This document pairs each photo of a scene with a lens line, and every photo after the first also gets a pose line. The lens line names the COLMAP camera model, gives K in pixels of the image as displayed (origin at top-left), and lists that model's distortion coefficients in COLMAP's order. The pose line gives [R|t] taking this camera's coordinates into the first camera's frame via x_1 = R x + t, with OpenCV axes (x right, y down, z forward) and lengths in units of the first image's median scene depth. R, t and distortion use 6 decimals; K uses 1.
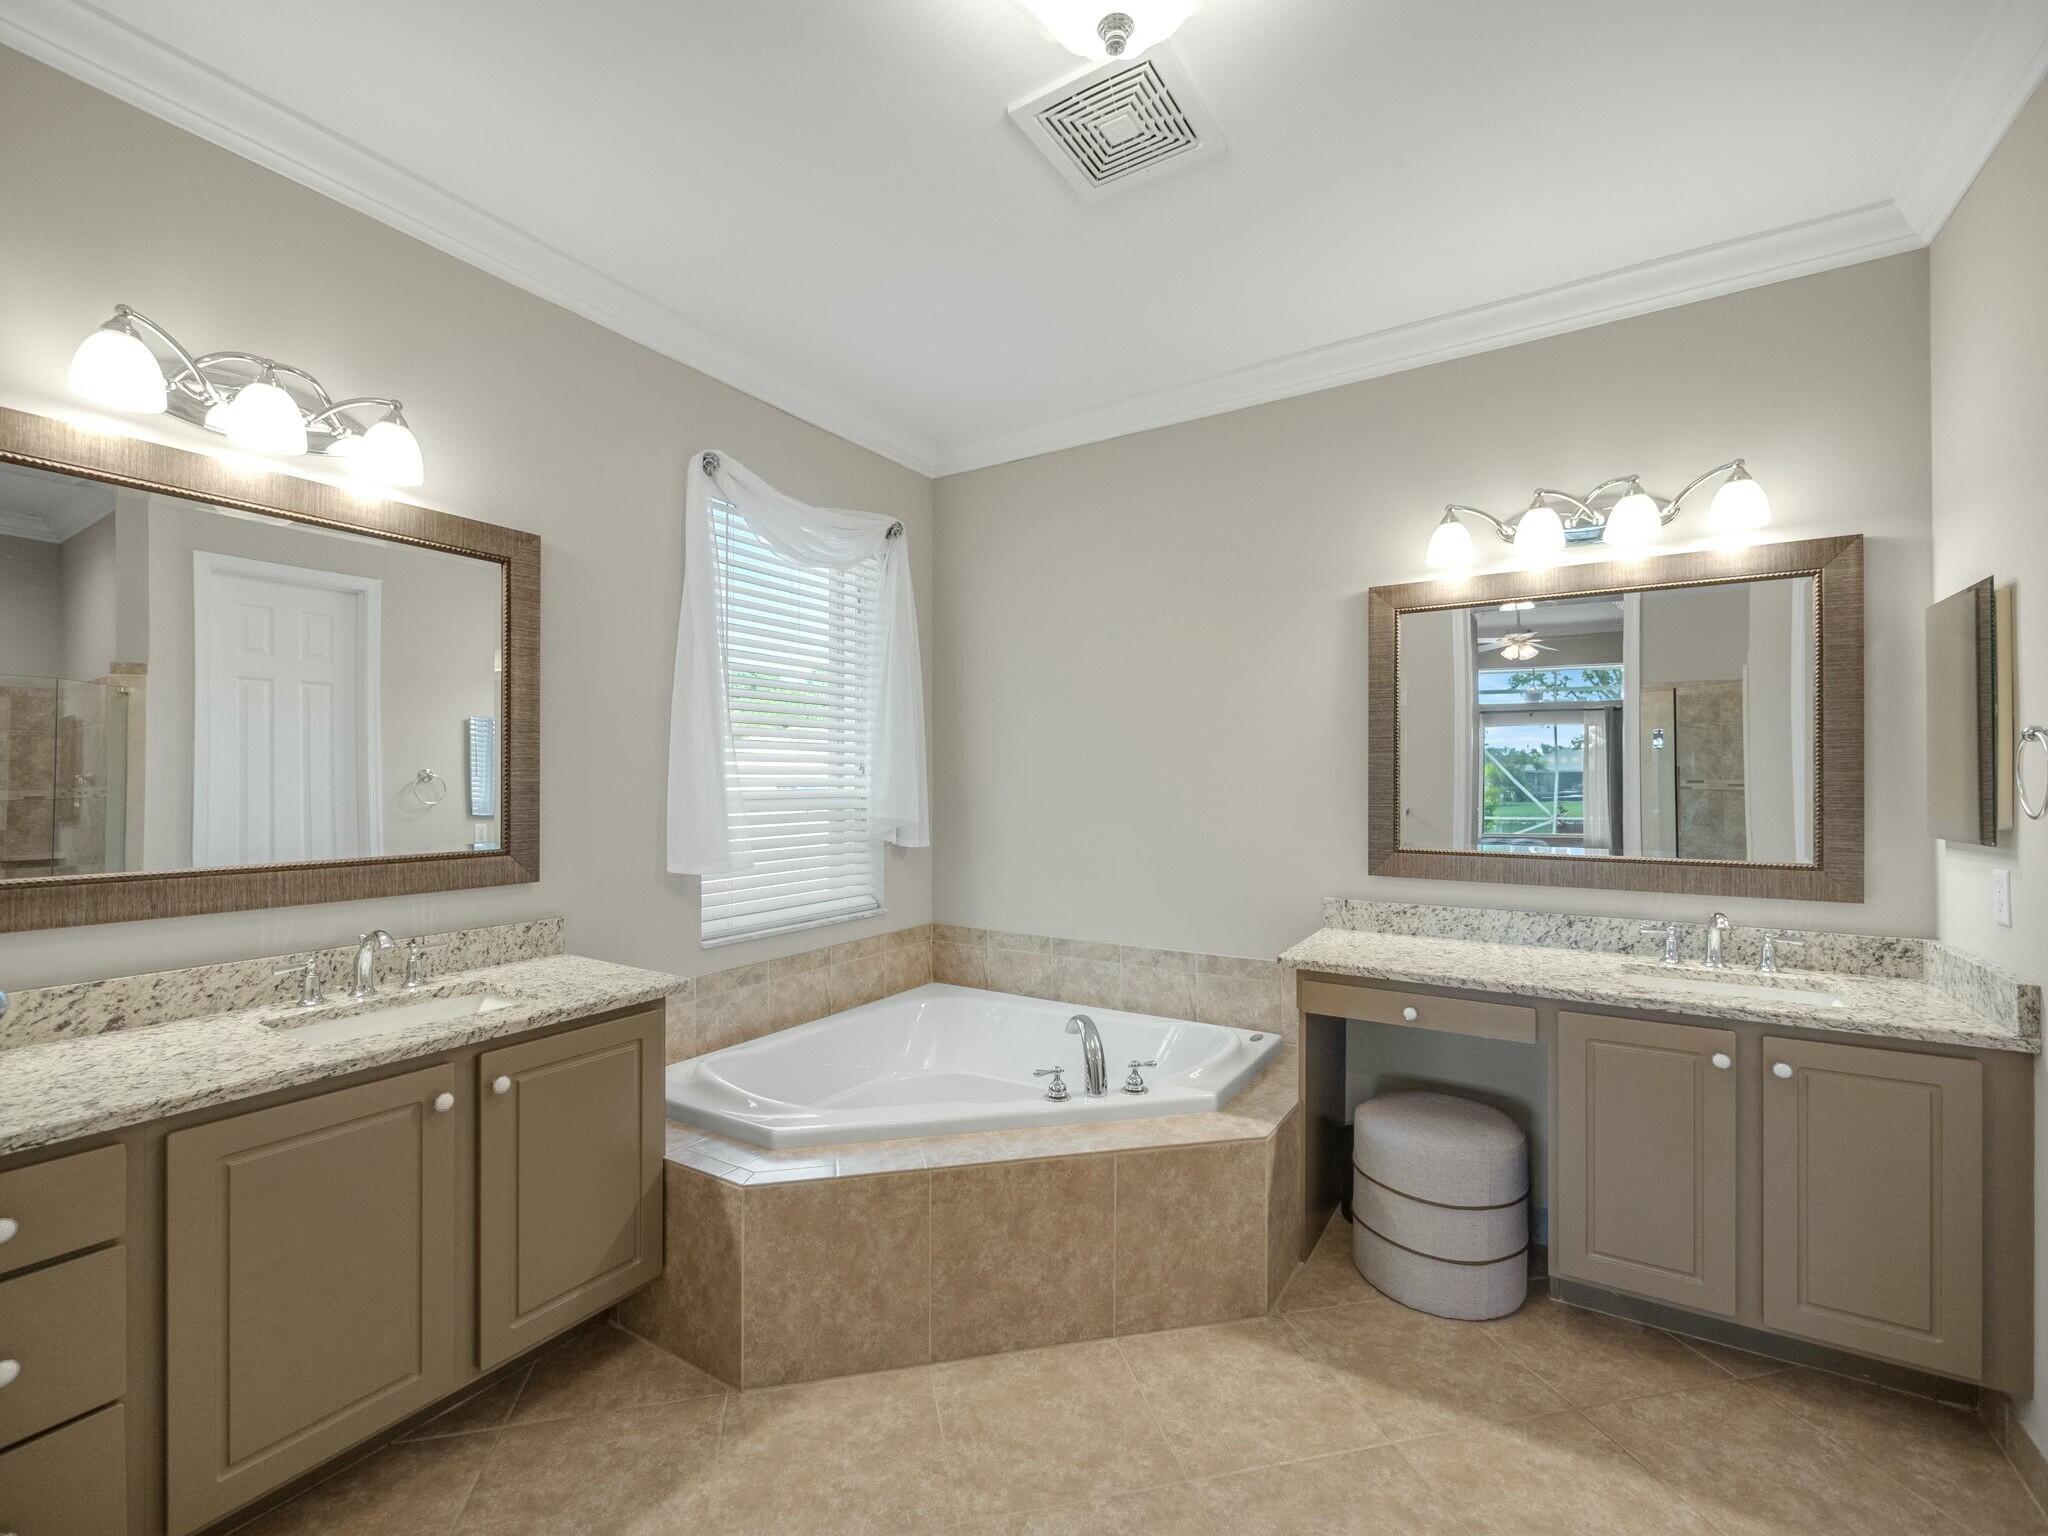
lens RADIAL K [[890.0, 0, 1029.2], [0, 890.0, 764.1], [0, 0, 1]] dist [0.000405, -0.000260]
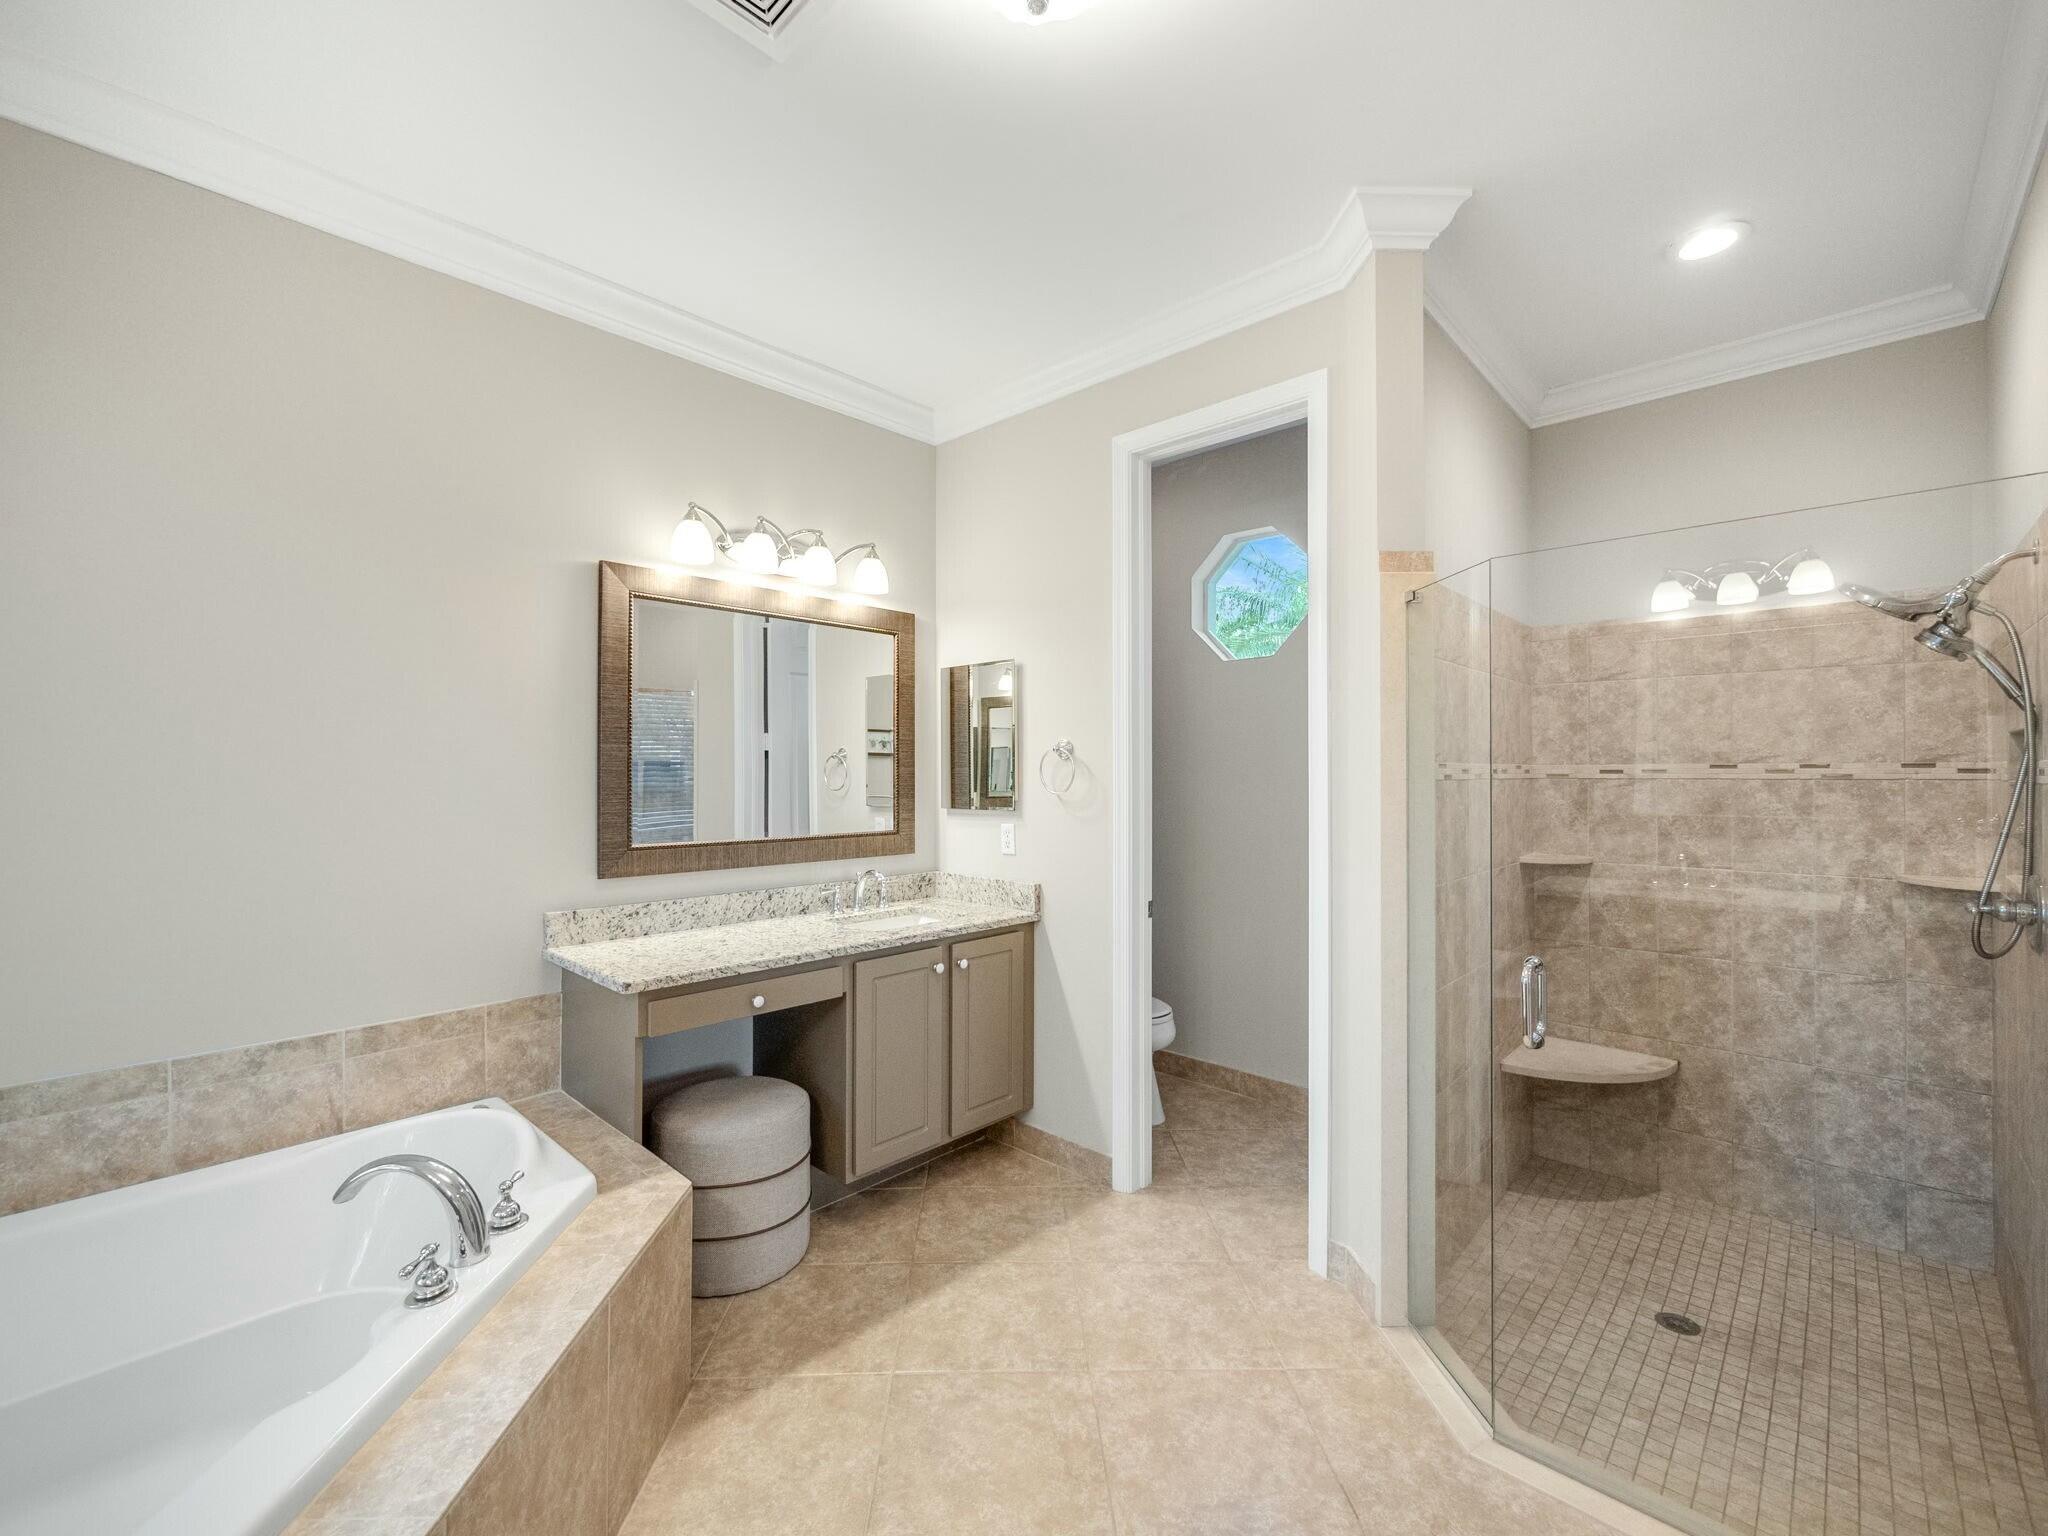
lens RADIAL K [[871.7, 0, 1020.6], [0, 871.7, 765.5], [0, 0, 1]] dist [-0.002201, -0.000324]
pose [[0.188386, 0.009461, 0.982049, -0.475377], [-0.018410, 0.999812, -0.006101, 0.008865], [-0.981922, -0.016930, 0.188525, 0.492410]]
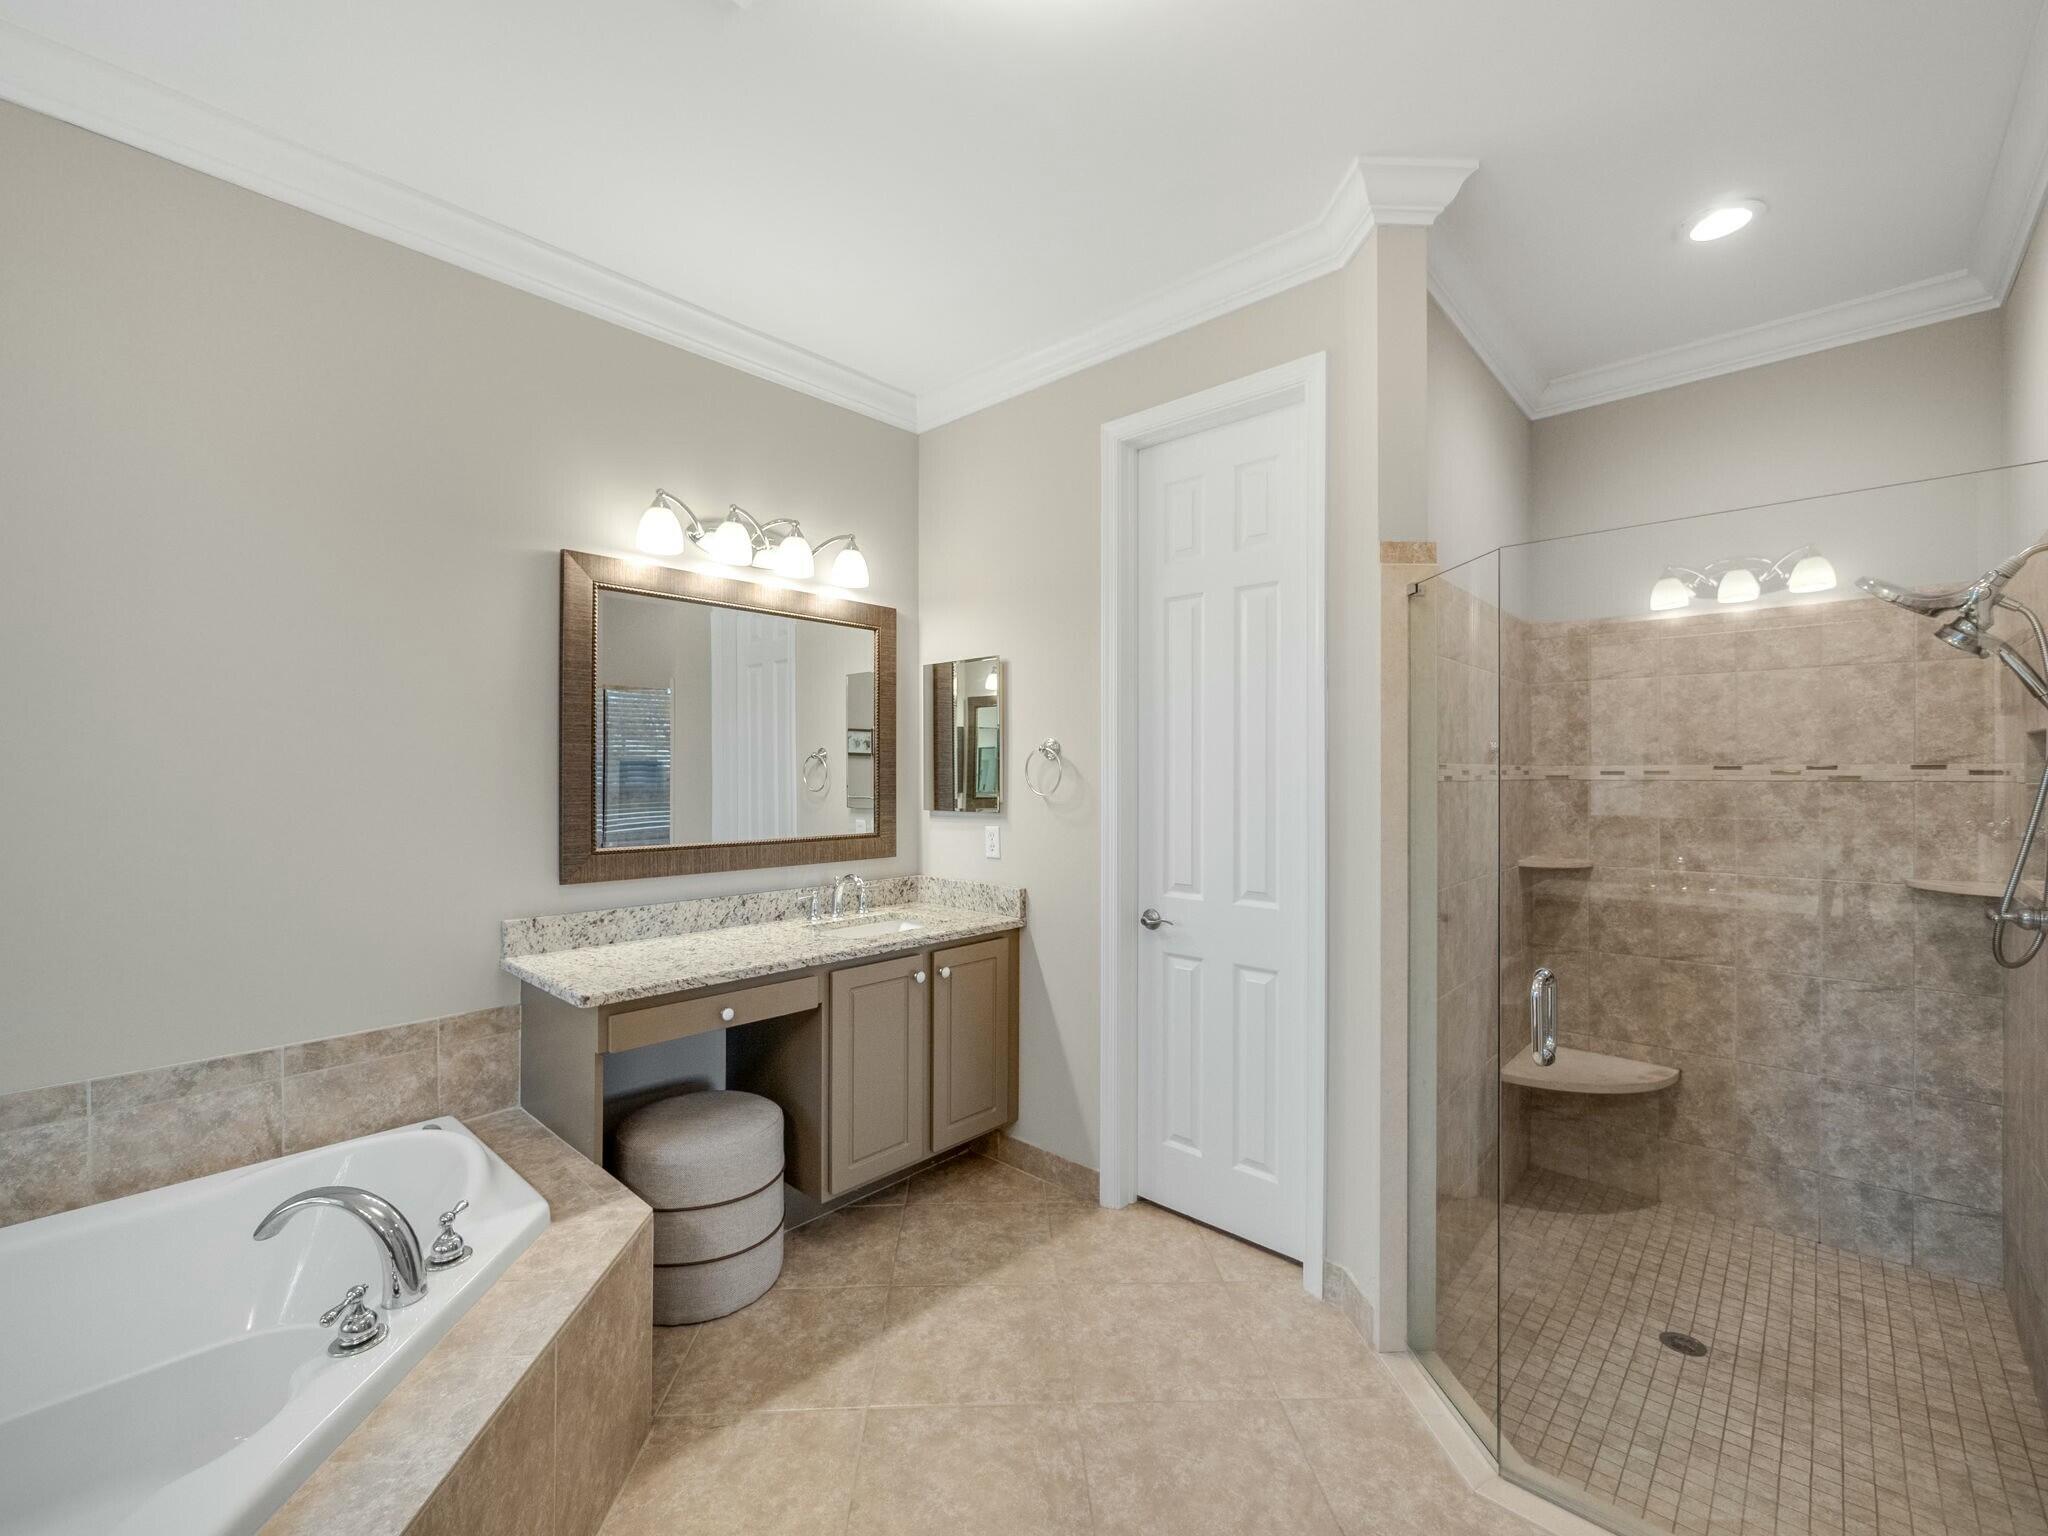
lens RADIAL K [[871.7, 0, 1020.6], [0, 871.7, 765.5], [0, 0, 1]] dist [-0.002201, -0.000324]
pose [[0.175948, 0.010092, 0.984348, -0.431507], [-0.019596, 0.999785, -0.006748, 0.008389], [-0.984204, -0.018102, 0.176108, 0.494860]]
